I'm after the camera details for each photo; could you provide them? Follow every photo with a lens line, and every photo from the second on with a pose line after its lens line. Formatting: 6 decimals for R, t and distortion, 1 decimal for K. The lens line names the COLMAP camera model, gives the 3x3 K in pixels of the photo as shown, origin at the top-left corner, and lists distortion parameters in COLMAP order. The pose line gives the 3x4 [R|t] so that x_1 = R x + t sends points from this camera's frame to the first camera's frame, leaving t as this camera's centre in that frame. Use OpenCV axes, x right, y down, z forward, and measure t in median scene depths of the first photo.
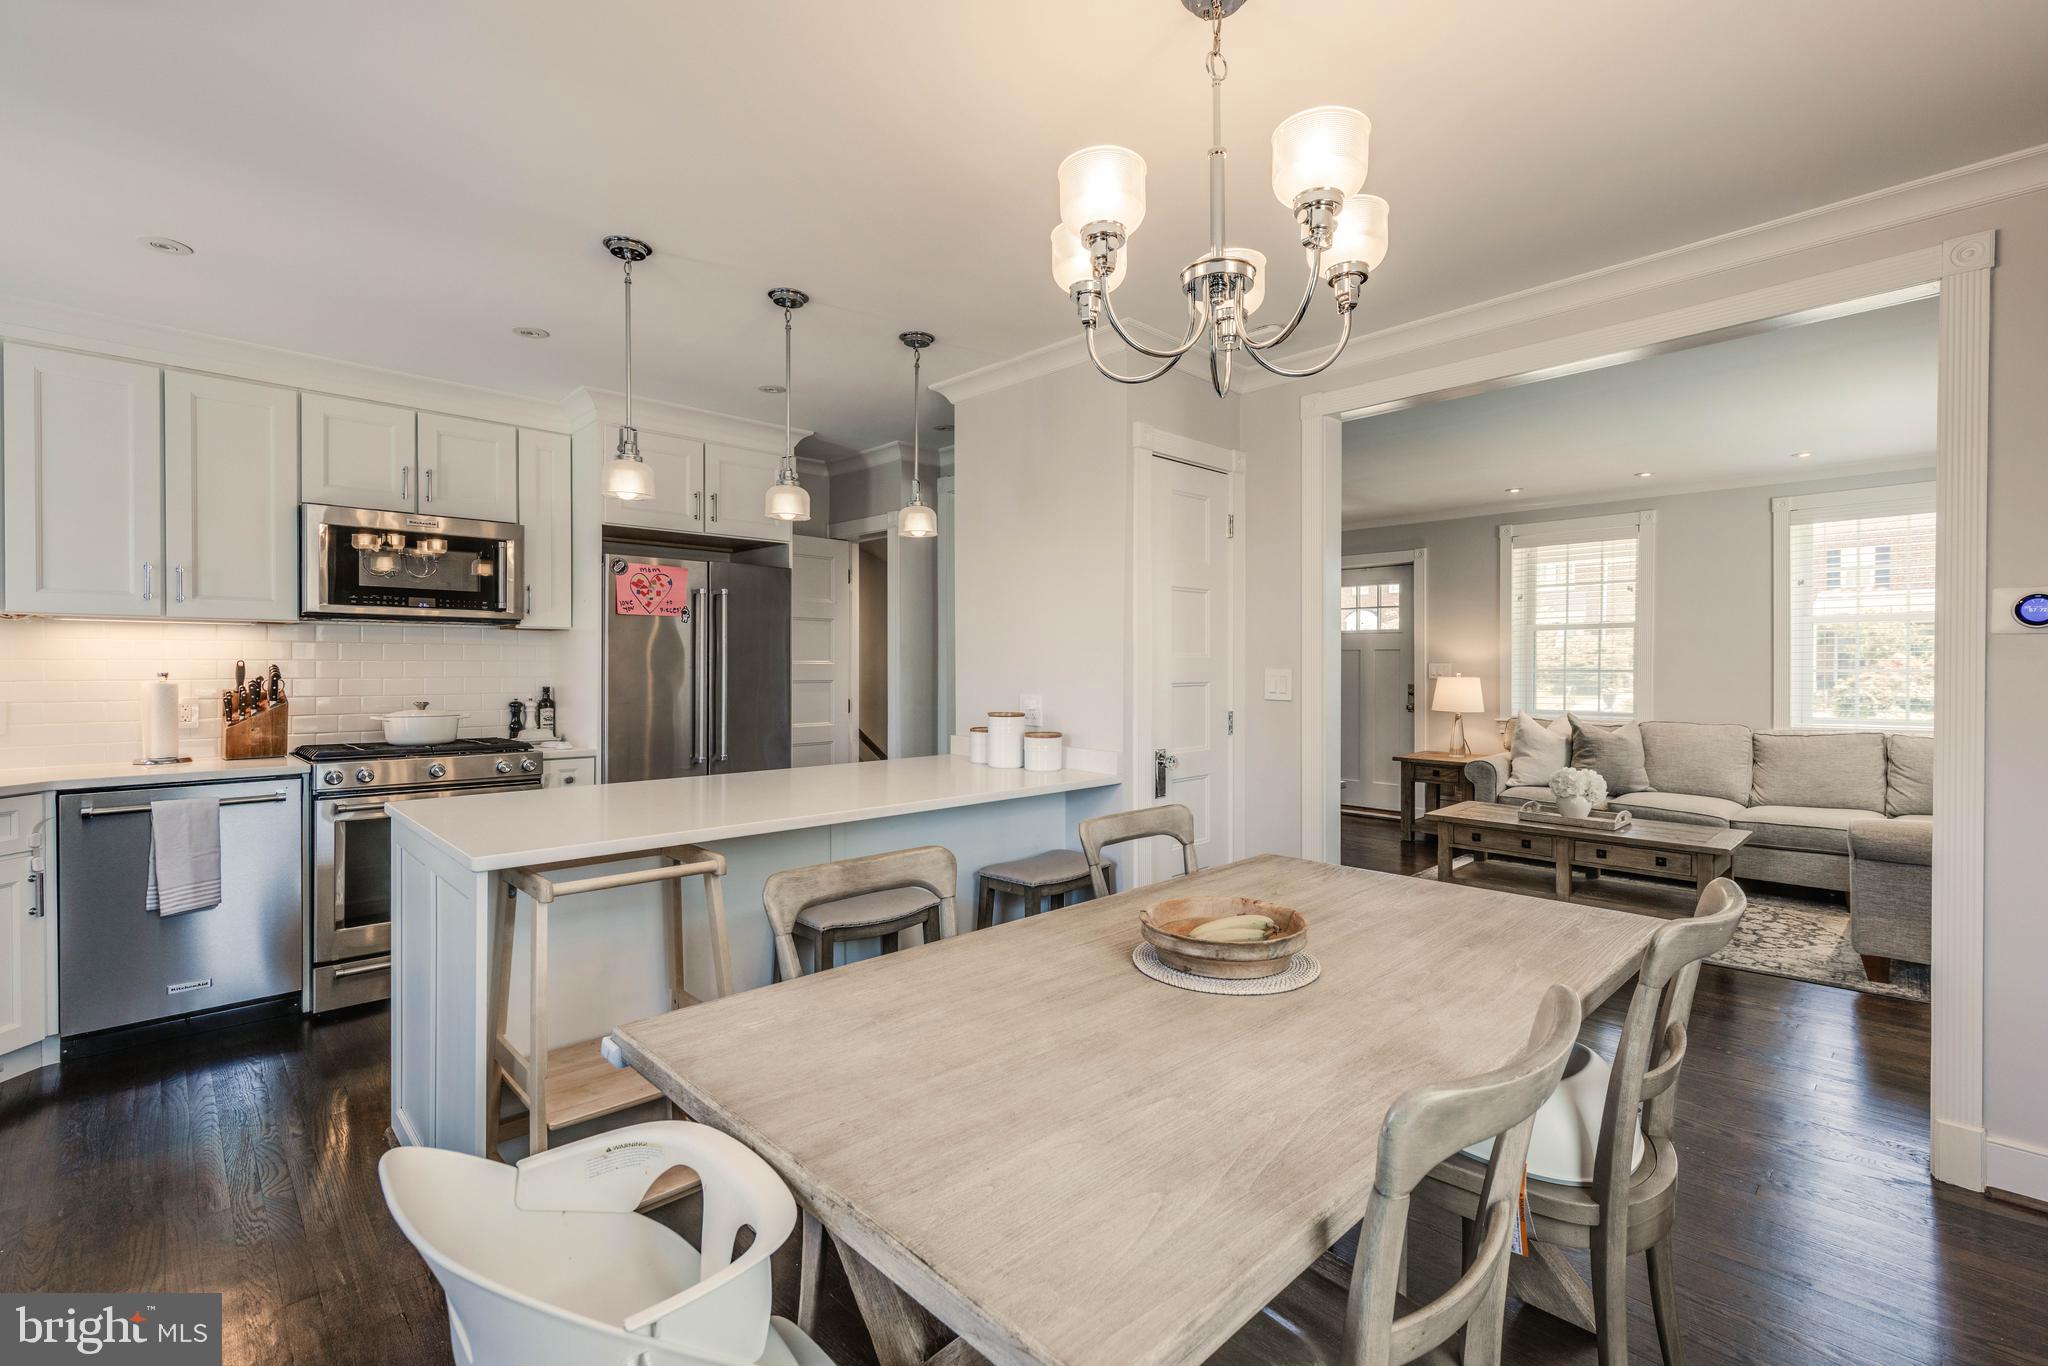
lens RADIAL K [[933.2, 0, 1052.5], [0, 933.2, 675.4], [0, 0, 1]] dist [-0.001449, 0.001619]
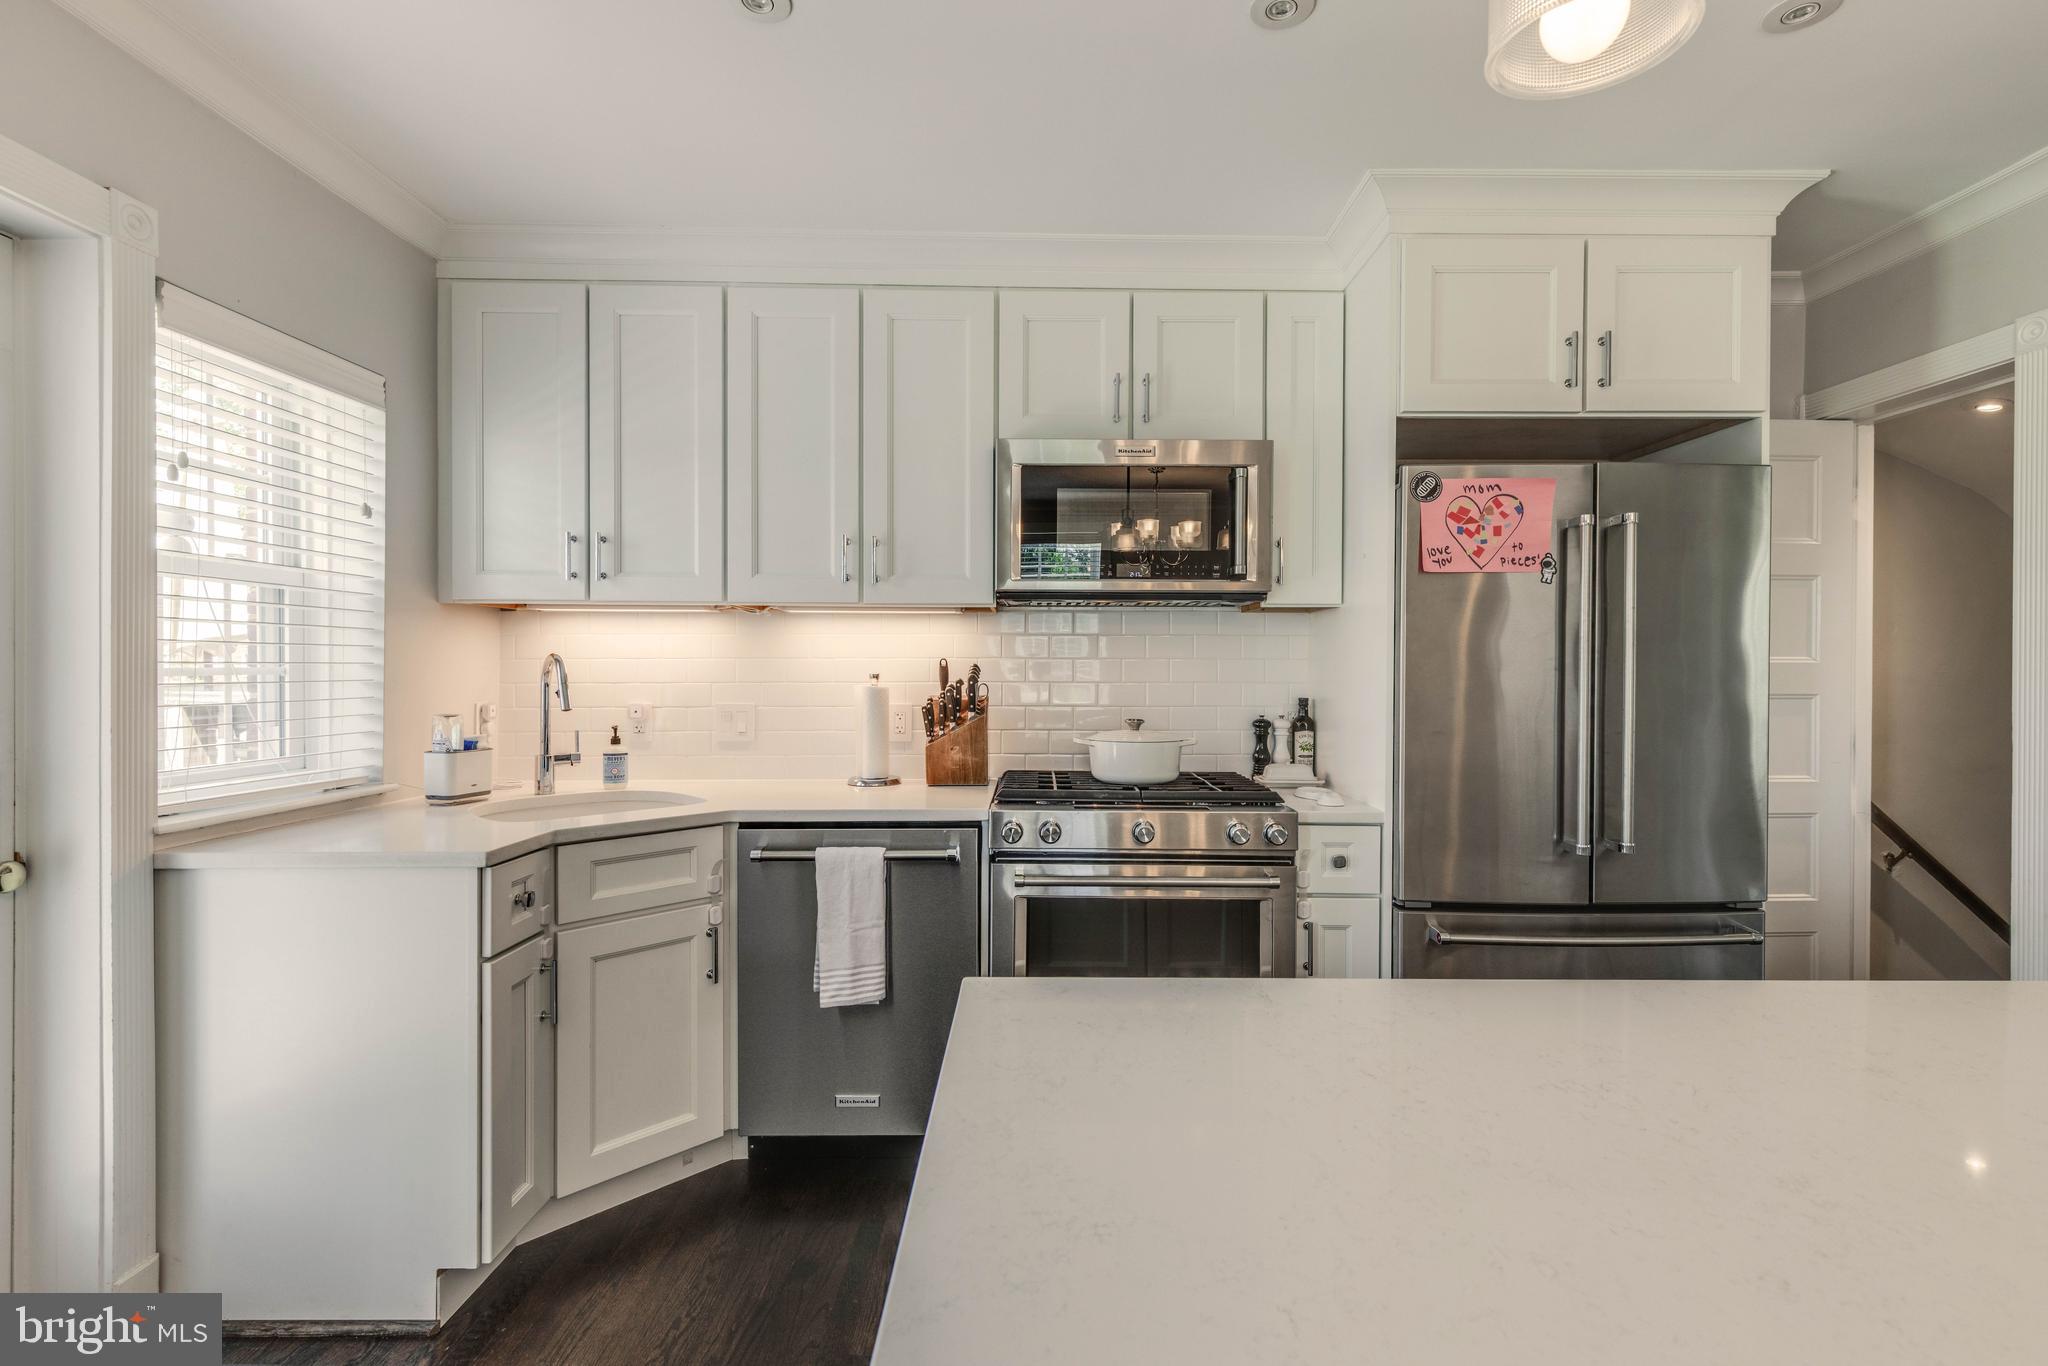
lens RADIAL K [[911.7, 0, 1031.9], [0, 911.7, 666.6], [0, 0, 1]] dist [0.013766, -0.000196]
pose [[0.707628, 0.001325, -0.706584, -0.260879], [-0.007971, 0.999950, -0.006108, -0.004766], [0.706541, 0.009954, 0.707603, 0.477759]]
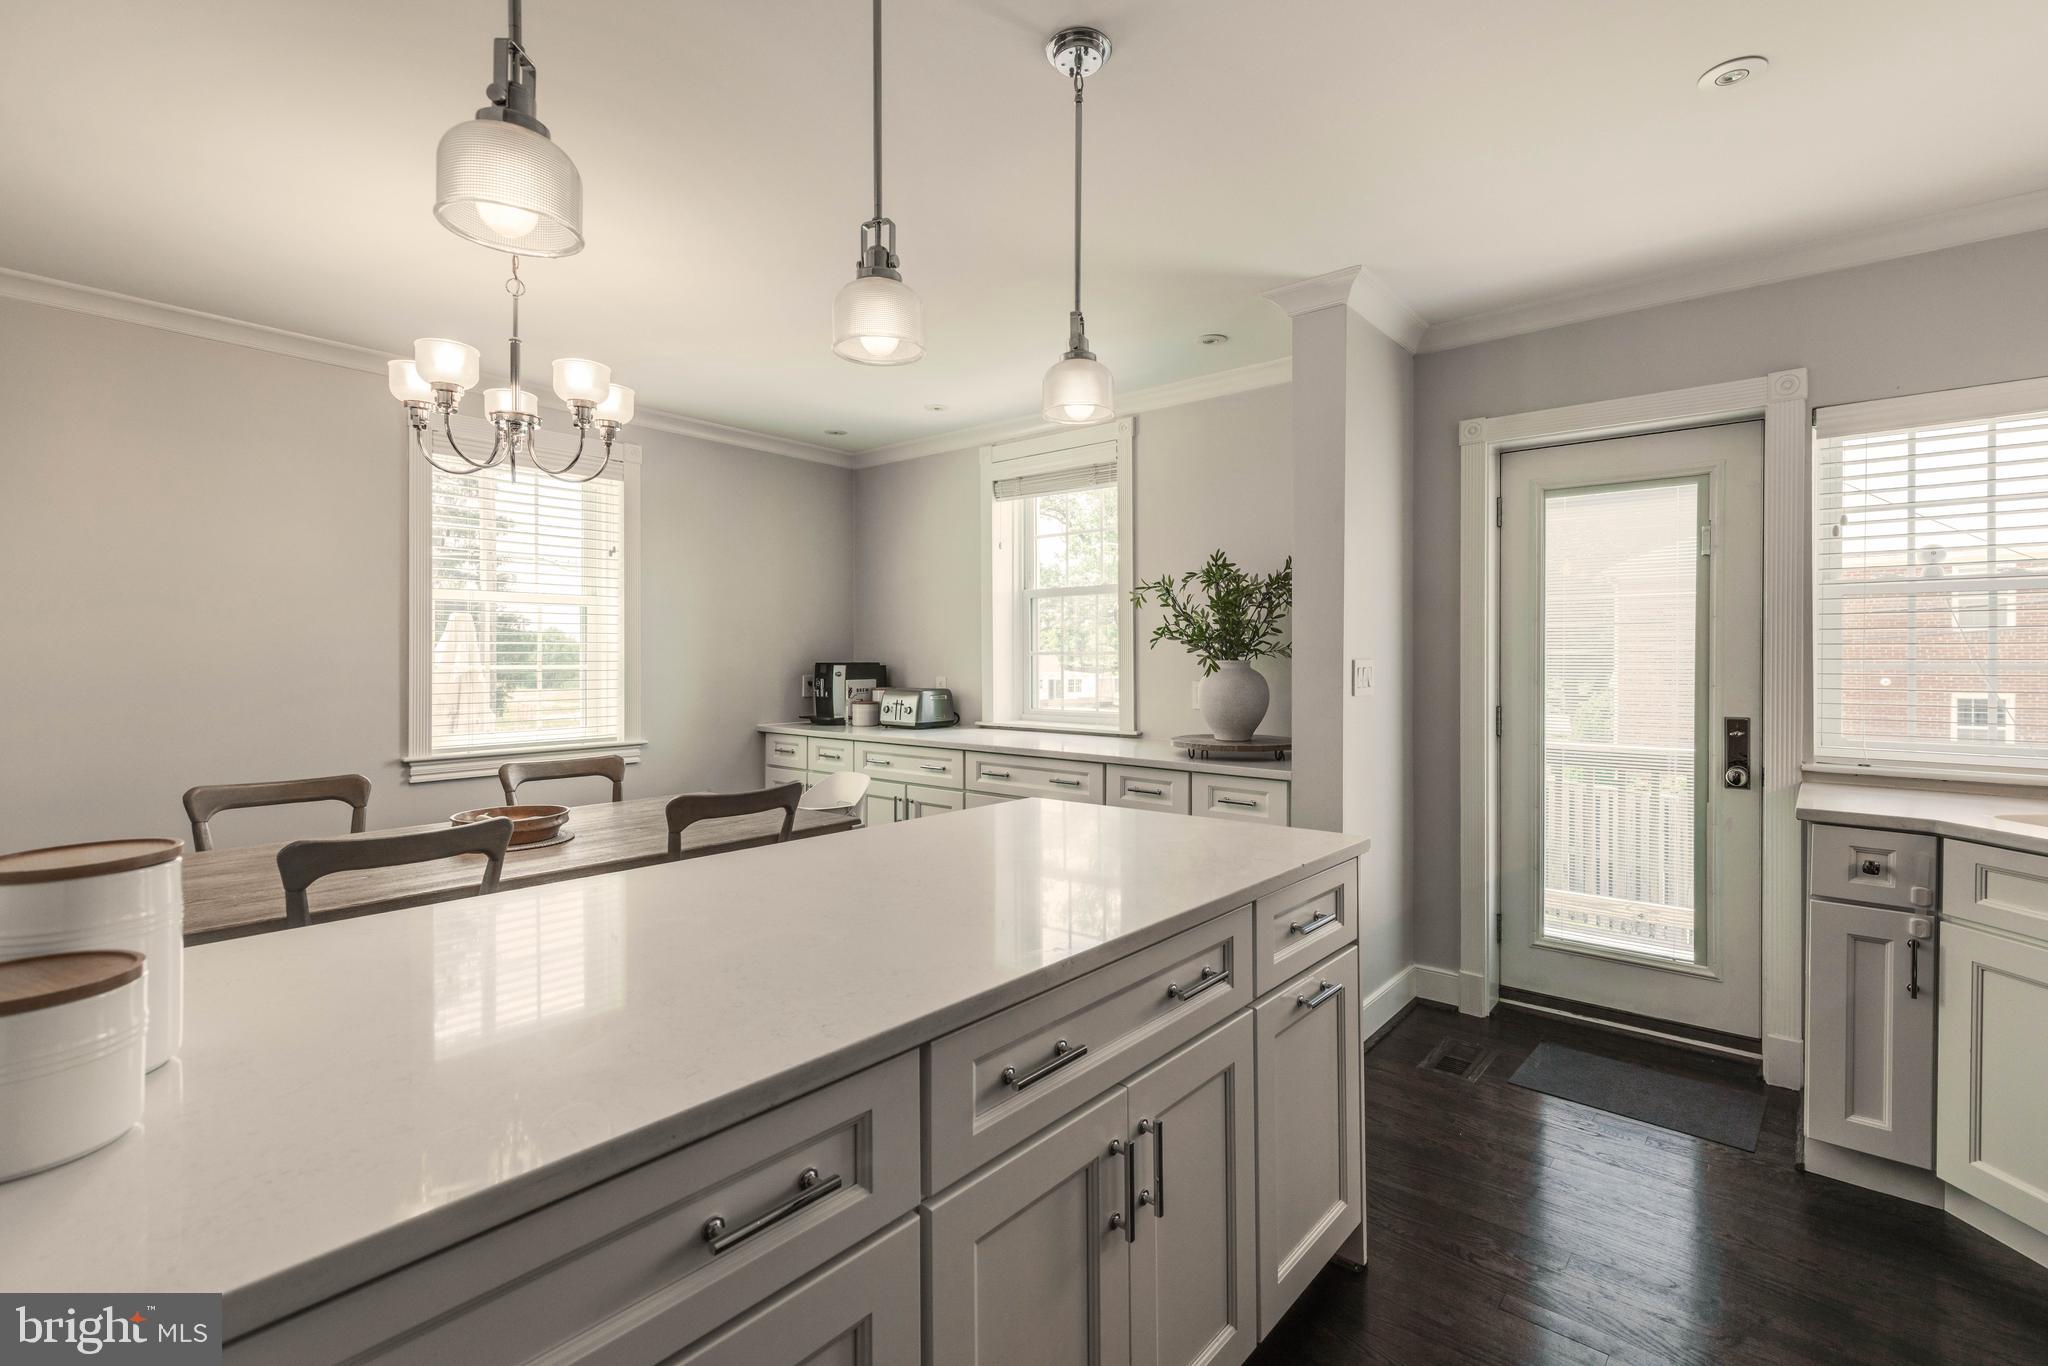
lens RADIAL K [[933.2, 0, 1014.0], [0, 933.2, 650.8], [0, 0, 1]] dist [-0.001449, 0.001619]
pose [[-0.998220, -0.001589, -0.059611, -0.249649], [-0.001713, 0.999996, 0.002027, -0.012830], [0.059608, 0.002126, -0.998220, 1.181037]]
